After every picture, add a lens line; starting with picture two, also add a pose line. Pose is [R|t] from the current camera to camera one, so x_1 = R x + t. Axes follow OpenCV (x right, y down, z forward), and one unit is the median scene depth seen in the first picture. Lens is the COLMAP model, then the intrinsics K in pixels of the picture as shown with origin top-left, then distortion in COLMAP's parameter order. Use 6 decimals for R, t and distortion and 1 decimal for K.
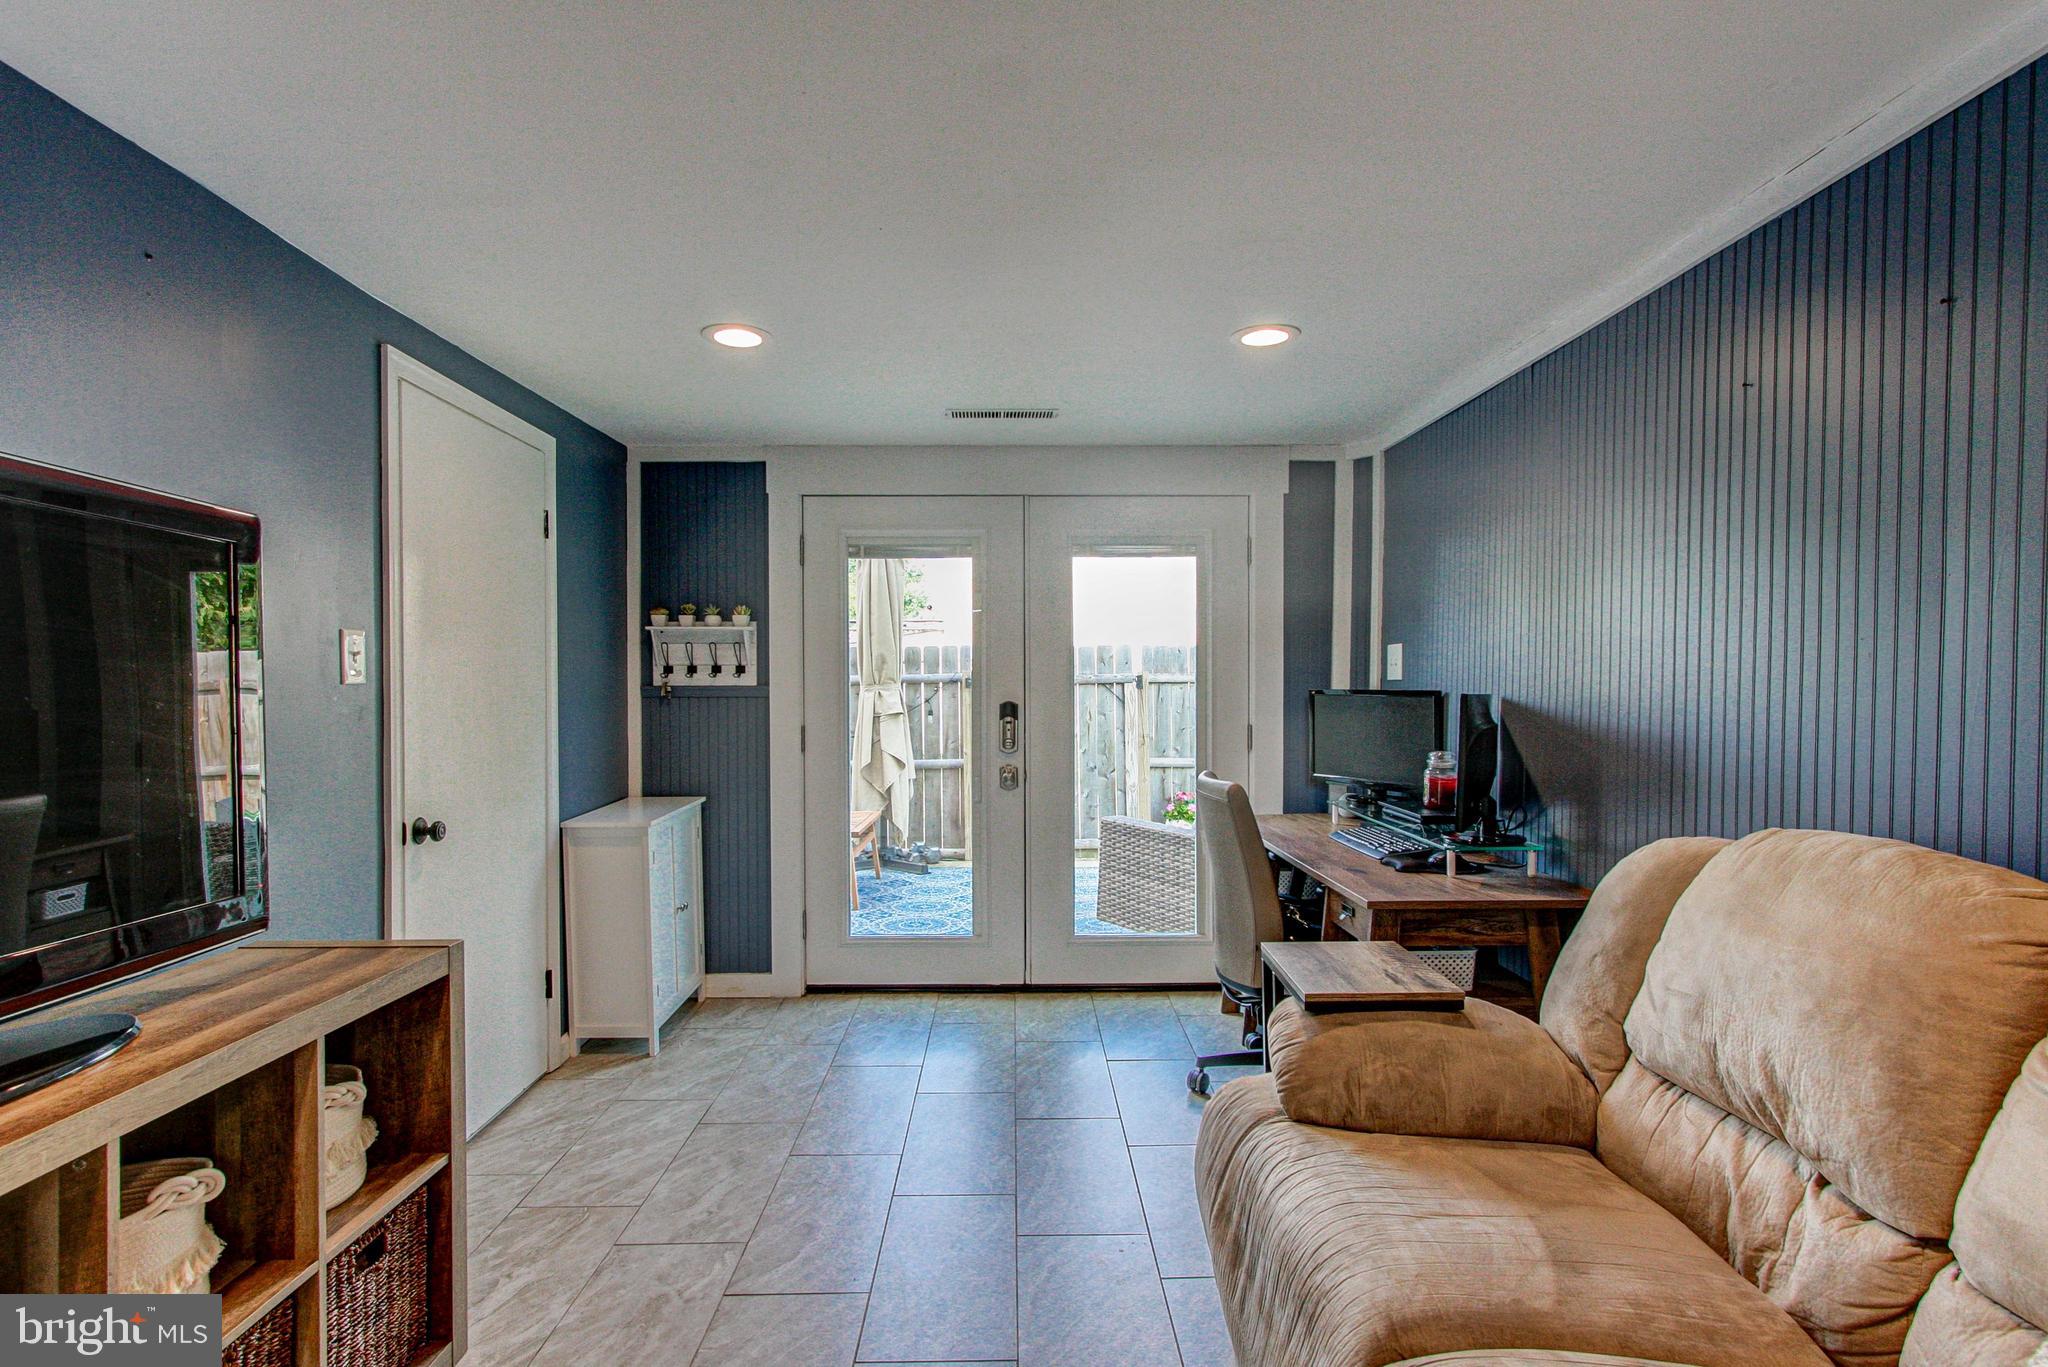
lens RADIAL K [[993.2, 0, 1028.2], [0, 993.2, 699.9], [0, 0, 1]] dist [-0.002899, 0.002039]
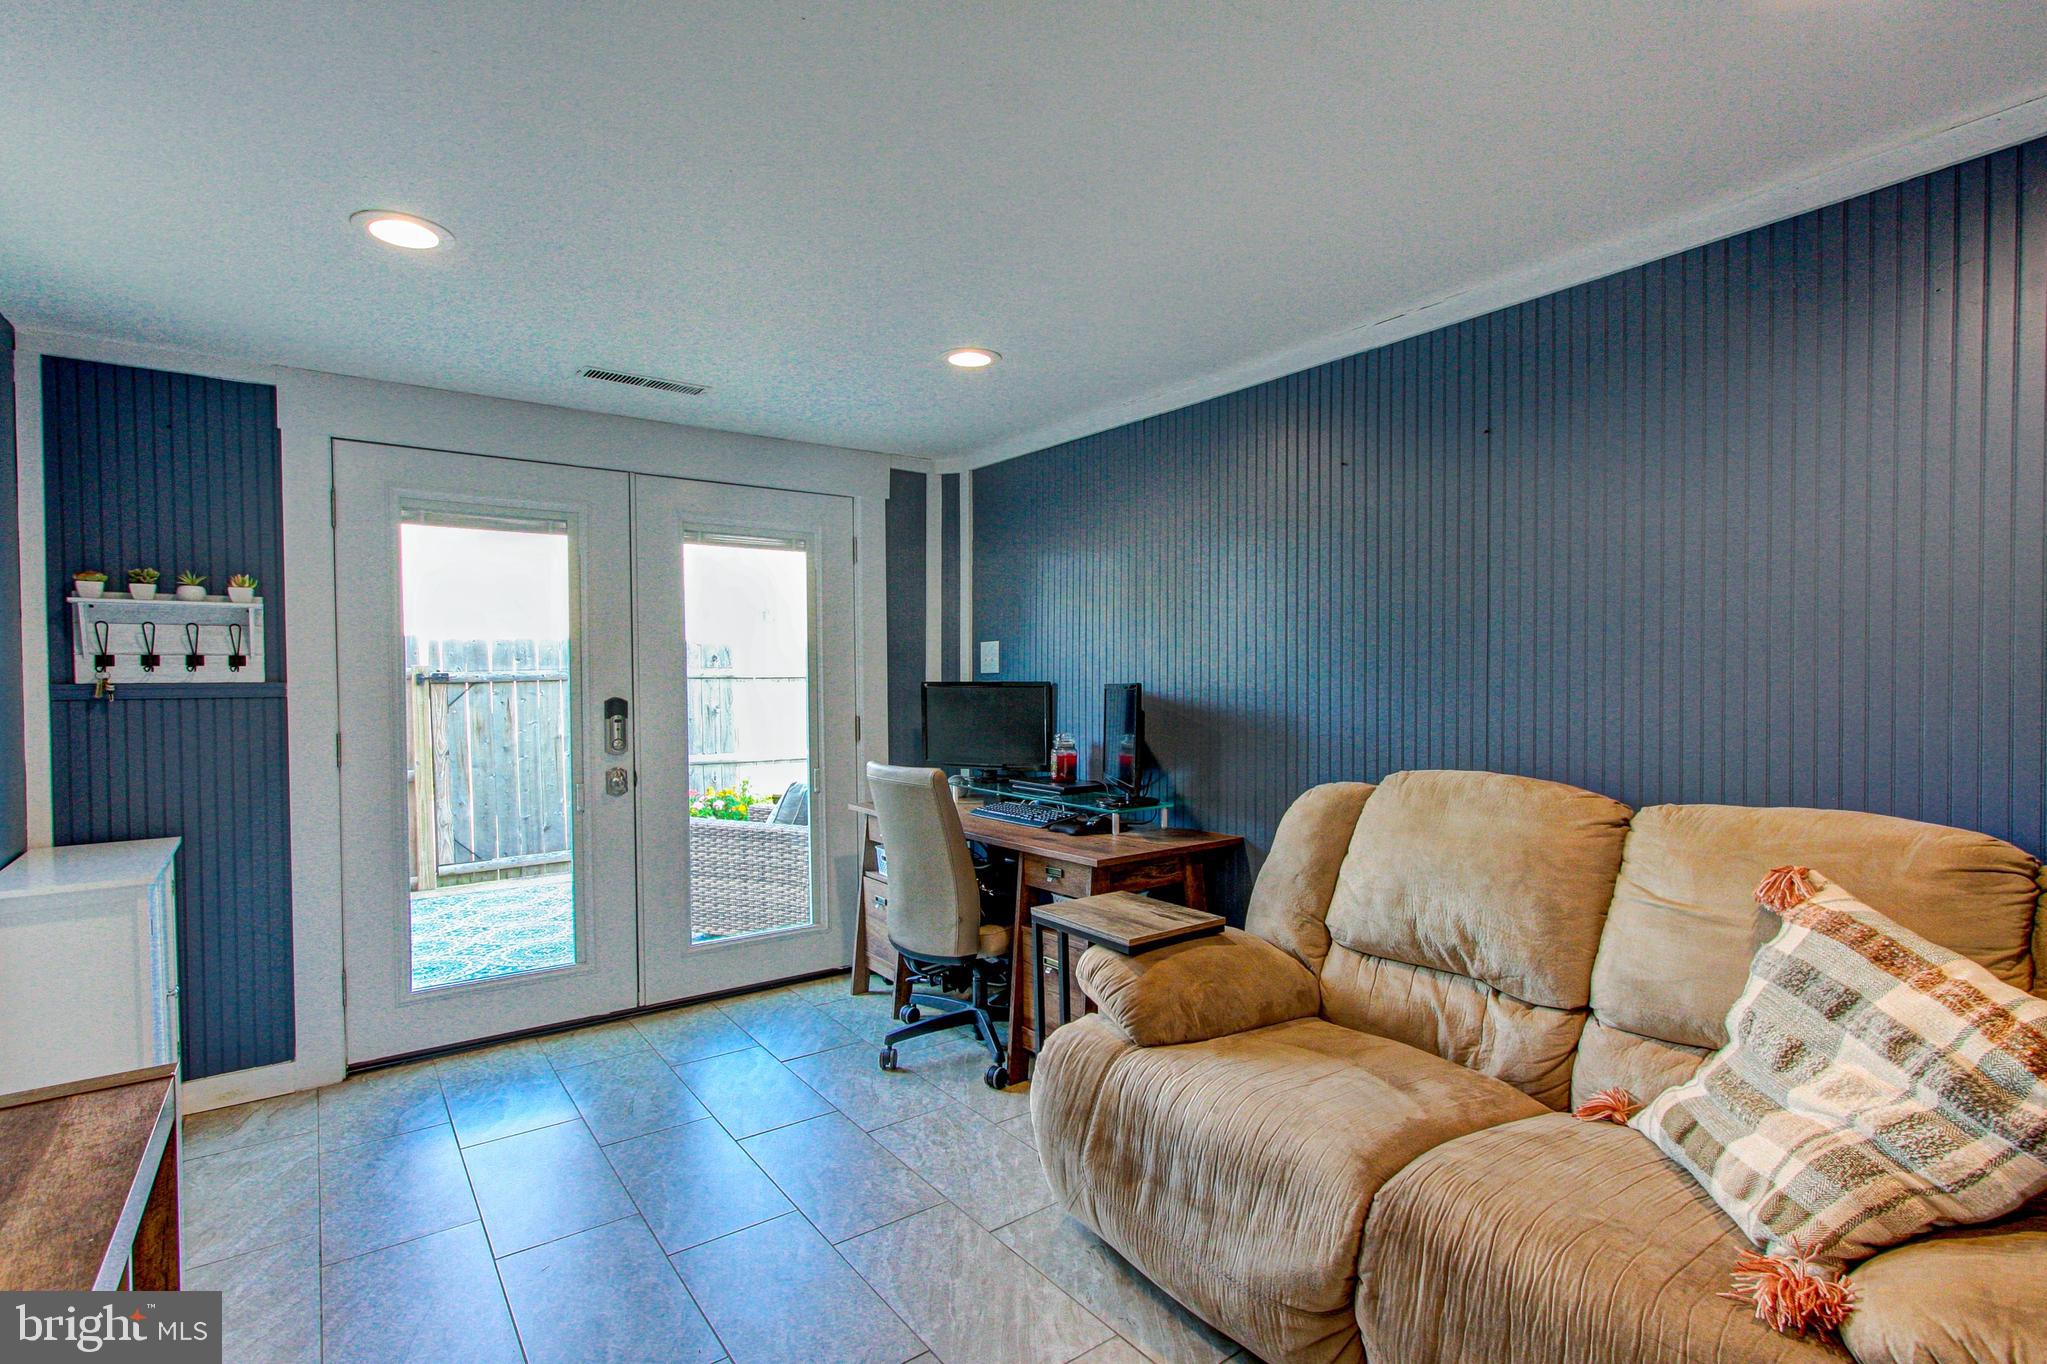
lens RADIAL K [[971.0, 0, 1010.6], [0, 971.0, 693.6], [0, 0, 1]] dist [-0.012998, 0.009837]
pose [[0.810448, -0.013637, 0.585651, -0.394957], [0.015097, 0.999883, 0.002391, 0.001429], [-0.585615, 0.006904, 0.810560, 0.122222]]
